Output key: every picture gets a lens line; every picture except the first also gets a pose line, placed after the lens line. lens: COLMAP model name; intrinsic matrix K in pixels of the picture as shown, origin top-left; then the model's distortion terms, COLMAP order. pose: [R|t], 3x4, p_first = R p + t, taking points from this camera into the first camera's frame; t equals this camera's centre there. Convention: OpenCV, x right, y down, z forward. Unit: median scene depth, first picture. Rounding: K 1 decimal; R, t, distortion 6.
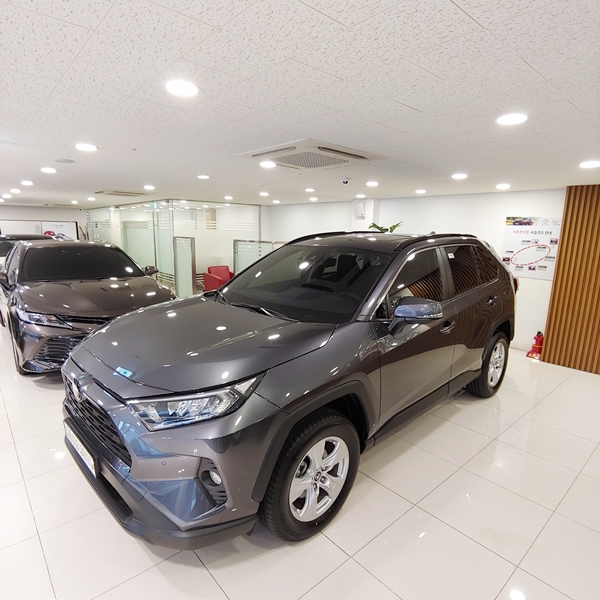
lens RADIAL K [[388.0, 0, 306.5], [0, 388.0, 338.4], [0, 0, 1]] dist [-0.029676, 0.013411]
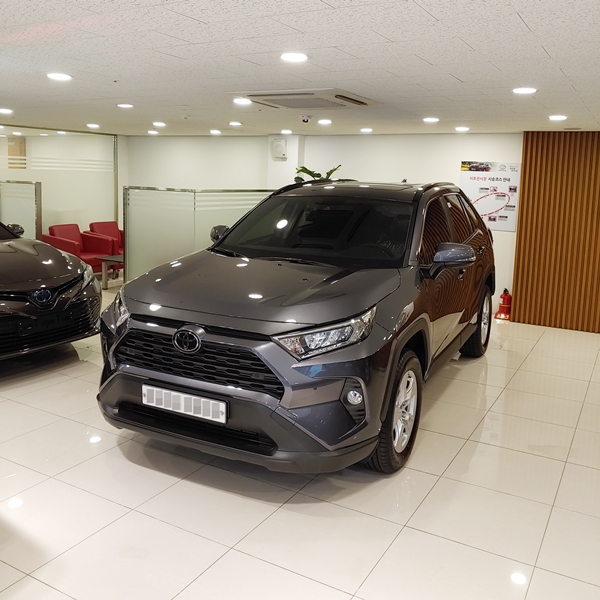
lens RADIAL K [[635.4, 0, 299.4], [0, 635.4, 300.2], [0, 0, 1]] dist [-0.003692, 0.000000]
pose [[0.946187, -0.053371, 0.319189, -0.328614], [0.075297, 0.995545, -0.056742, 0.057764], [-0.314739, 0.077722, 0.945991, -0.246427]]
